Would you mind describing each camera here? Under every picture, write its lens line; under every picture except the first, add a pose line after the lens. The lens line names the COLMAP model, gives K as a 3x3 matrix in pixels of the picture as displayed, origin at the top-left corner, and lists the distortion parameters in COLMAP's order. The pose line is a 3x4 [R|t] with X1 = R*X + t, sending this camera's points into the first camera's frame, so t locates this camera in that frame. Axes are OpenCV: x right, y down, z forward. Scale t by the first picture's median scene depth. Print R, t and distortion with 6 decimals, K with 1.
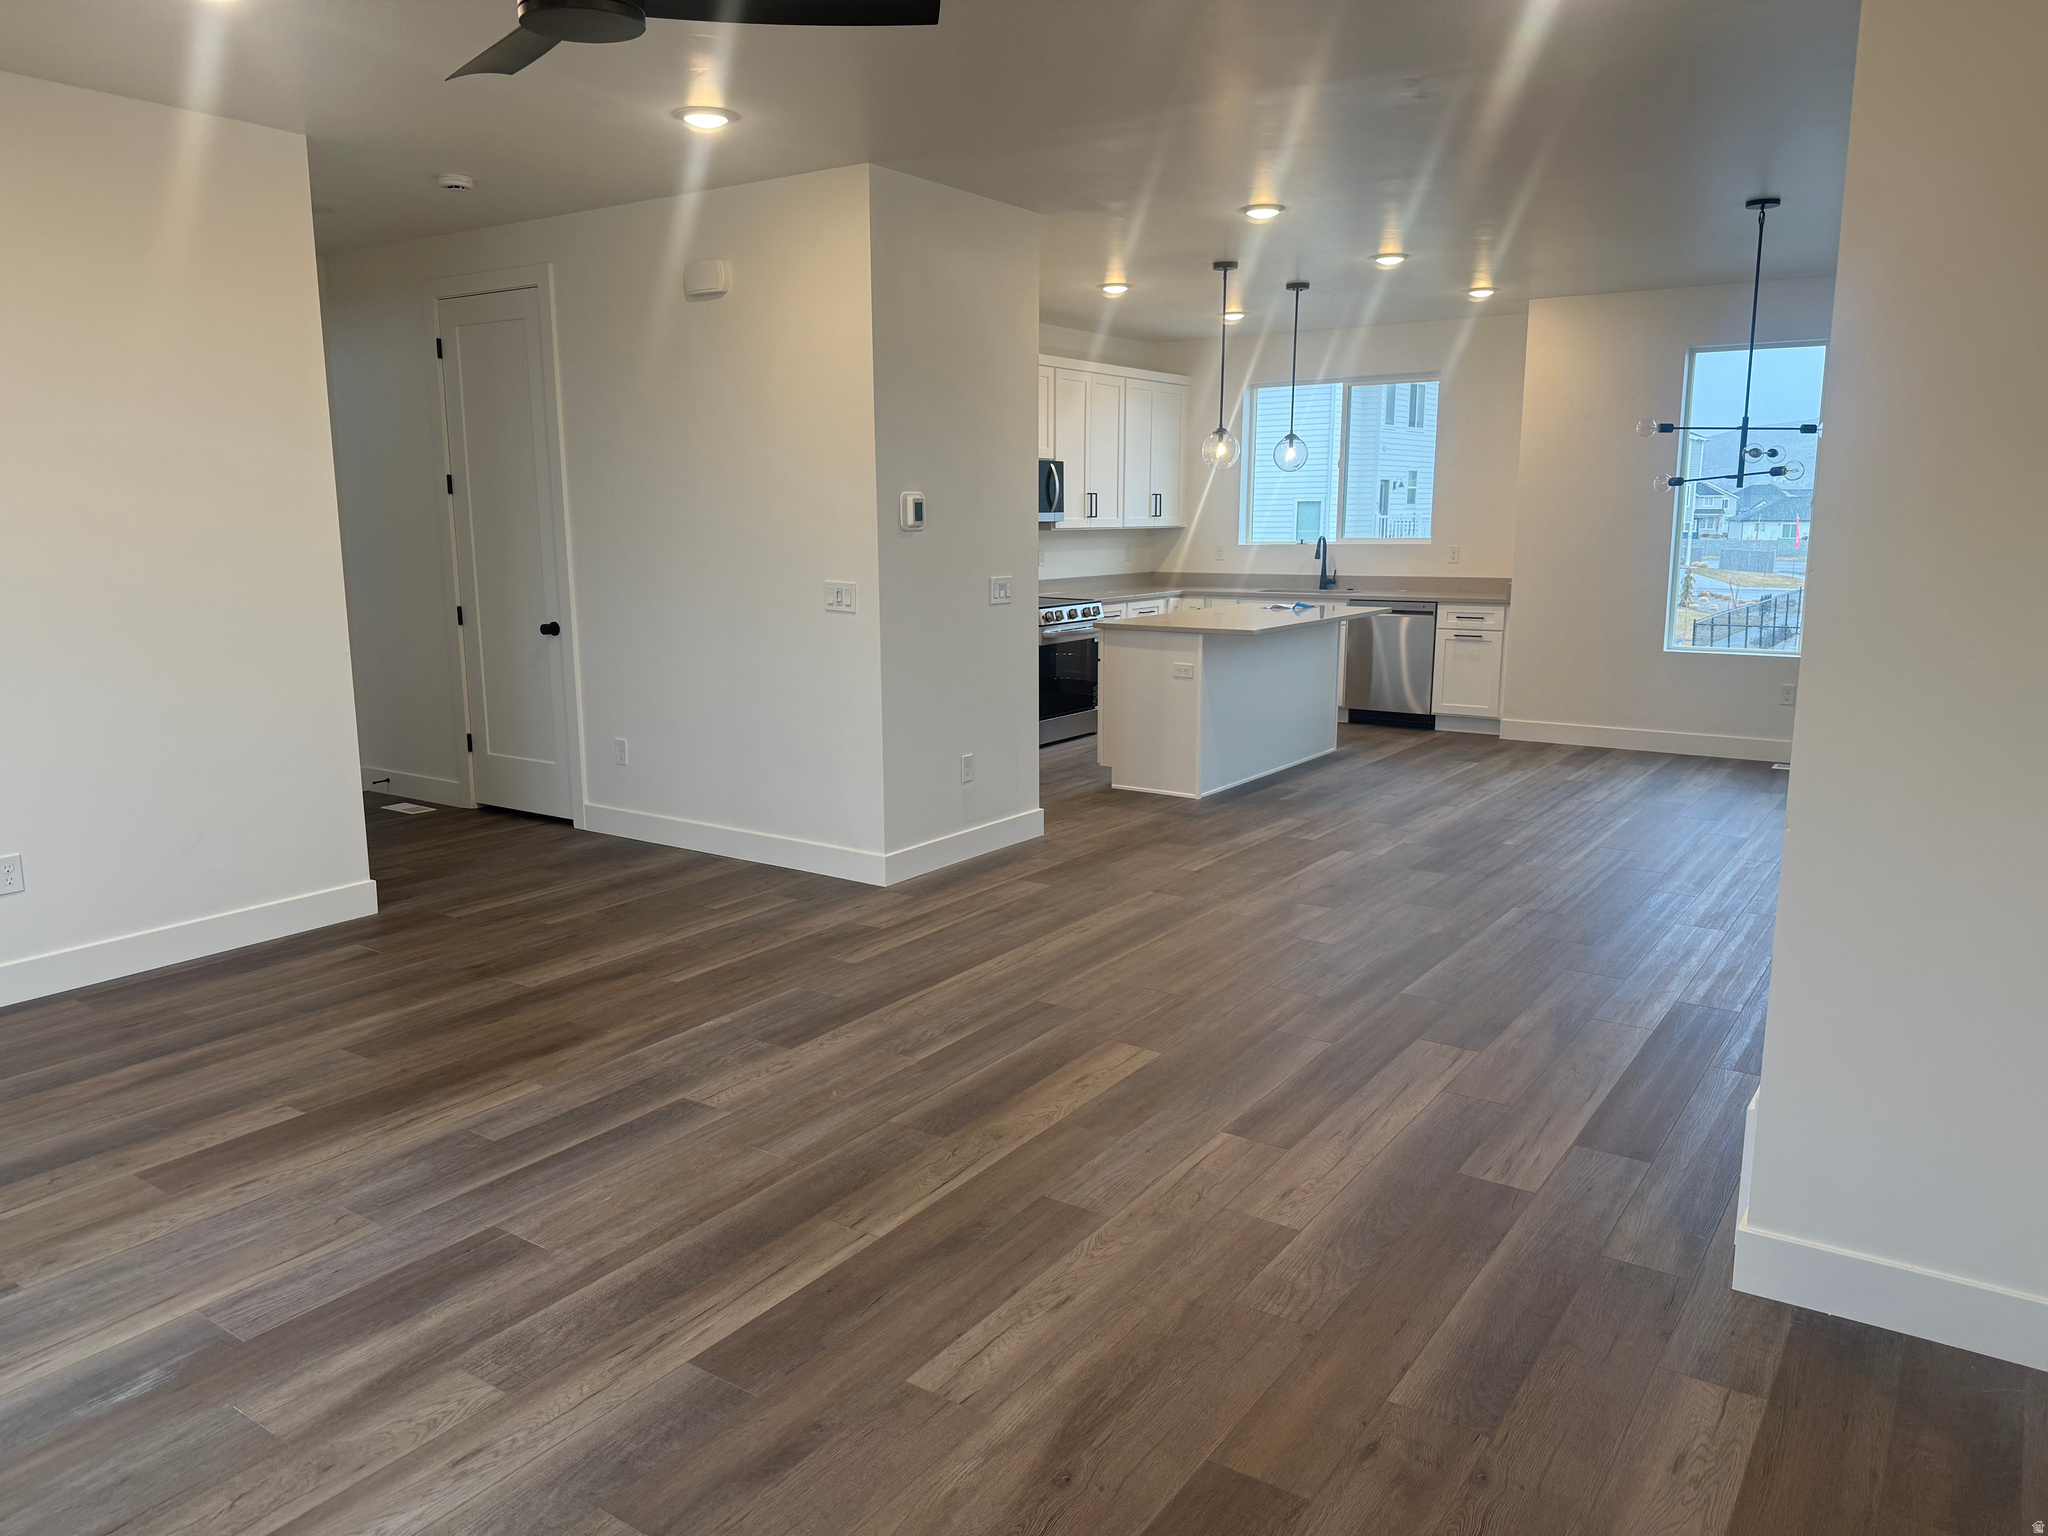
lens RADIAL K [[1443.3, 0, 1024.0], [0, 1443.3, 768.0], [0, 0, 1]] dist [0.109372, -0.165666]
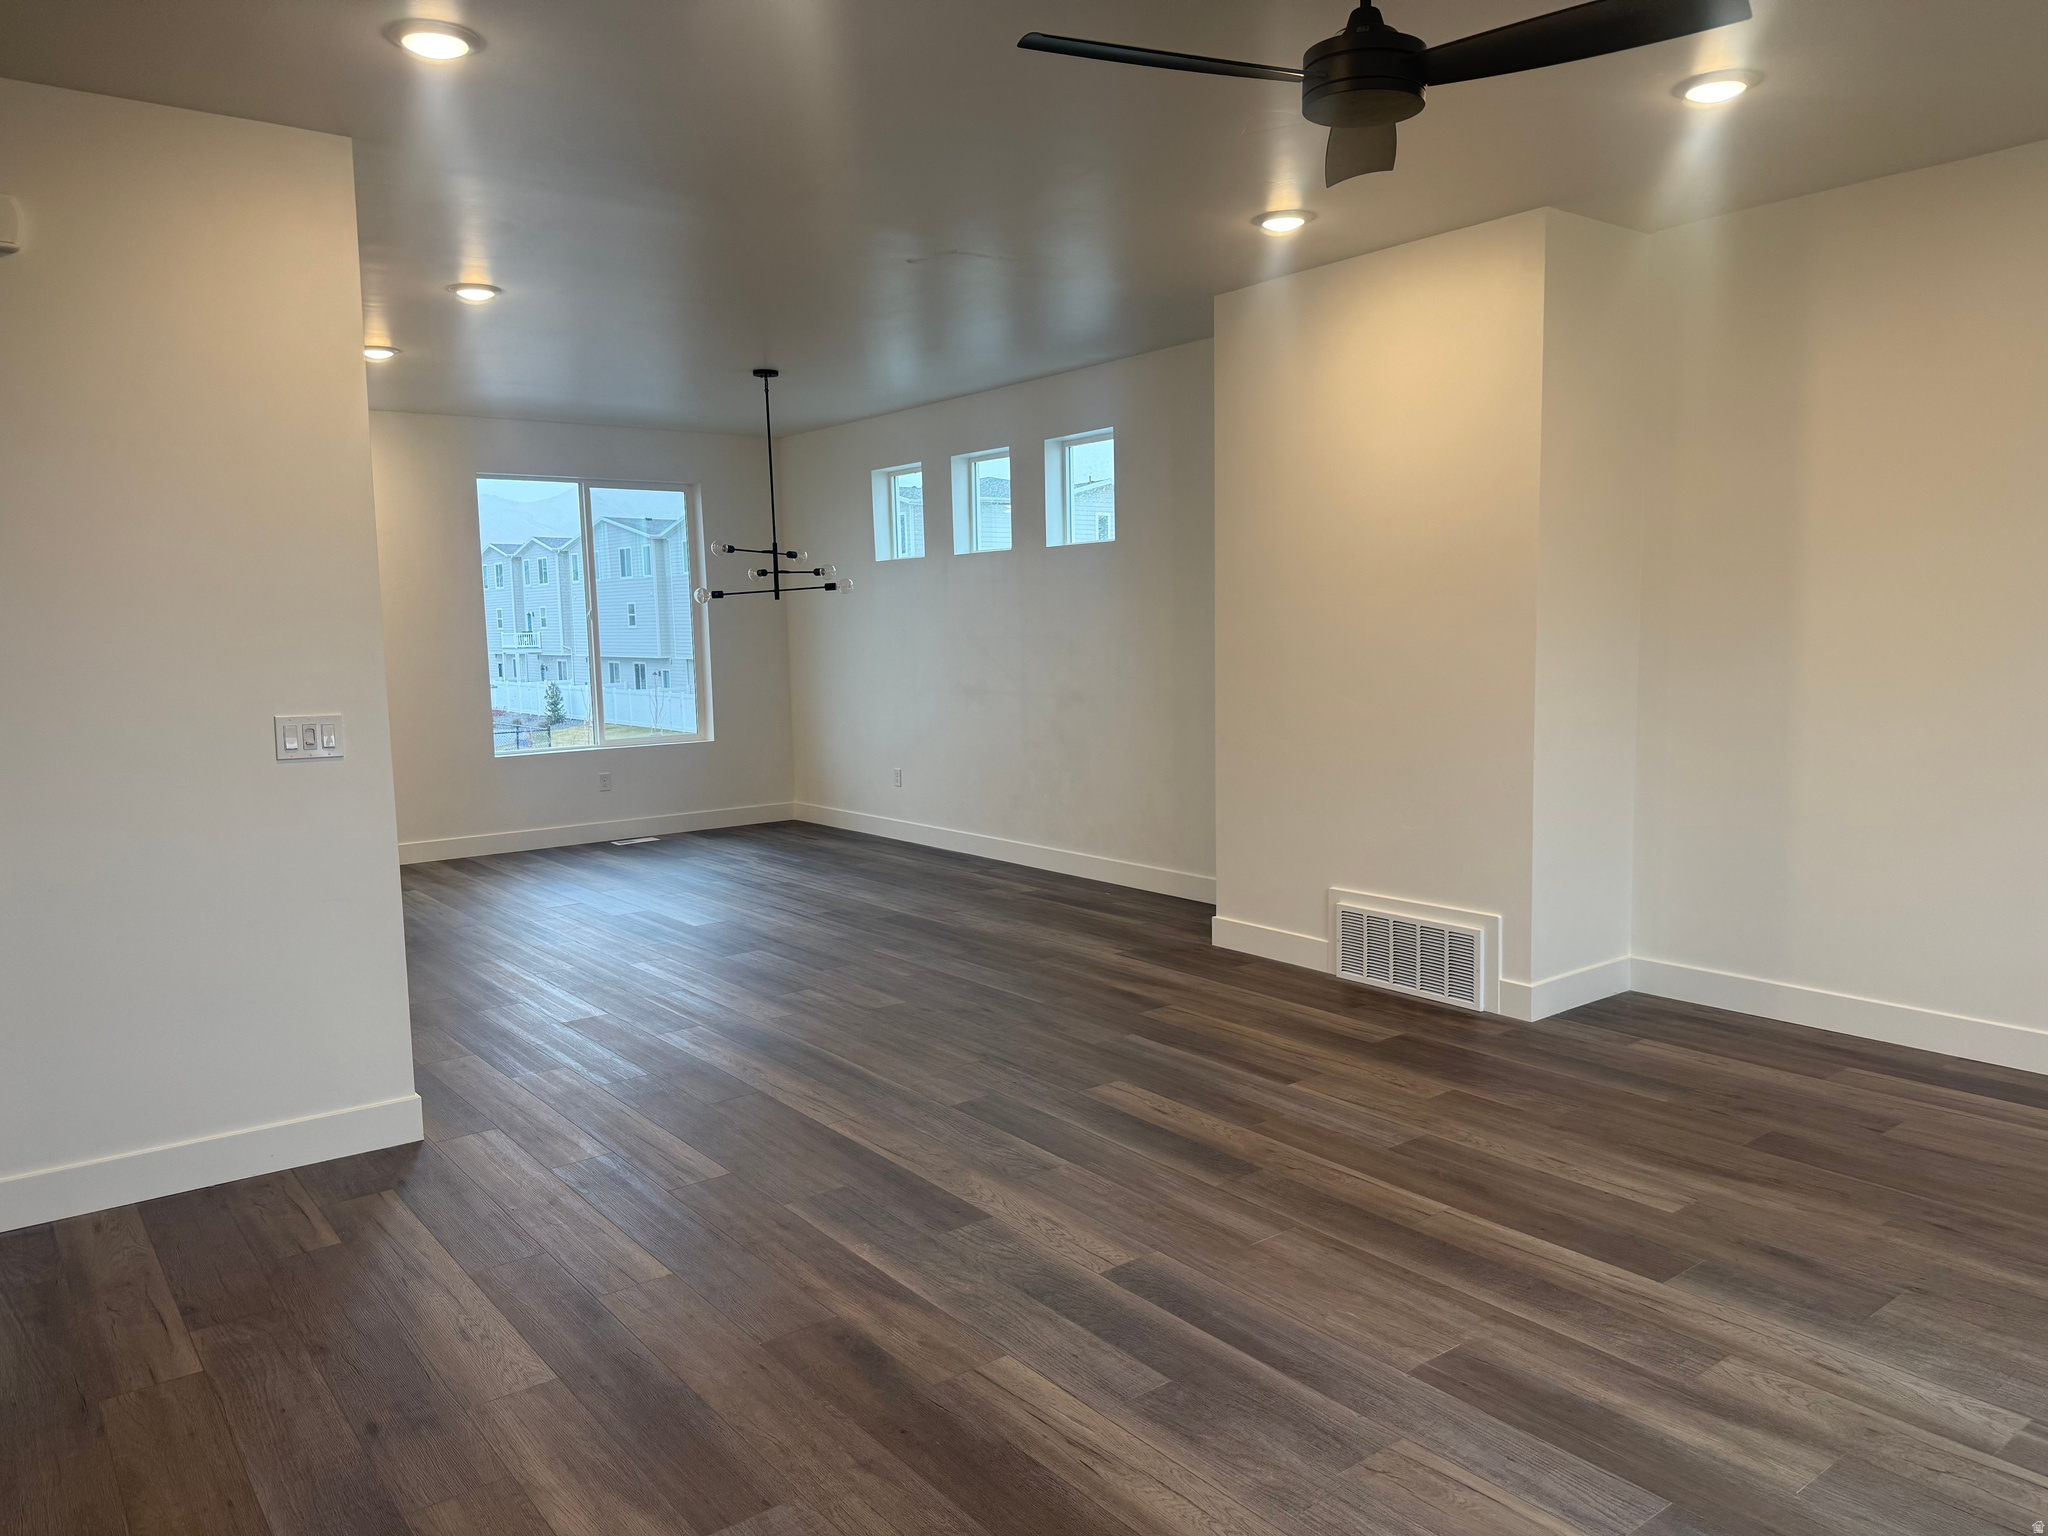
lens RADIAL K [[1439.6, 0, 1024.0], [0, 1439.6, 768.0], [0, 0, 1]] dist [0.063207, -0.098639]
pose [[0.310660, -0.107112, 0.944467, -0.647797], [0.194025, 0.979855, 0.047306, -0.071959], [-0.930508, 0.168554, 0.325184, 0.455174]]
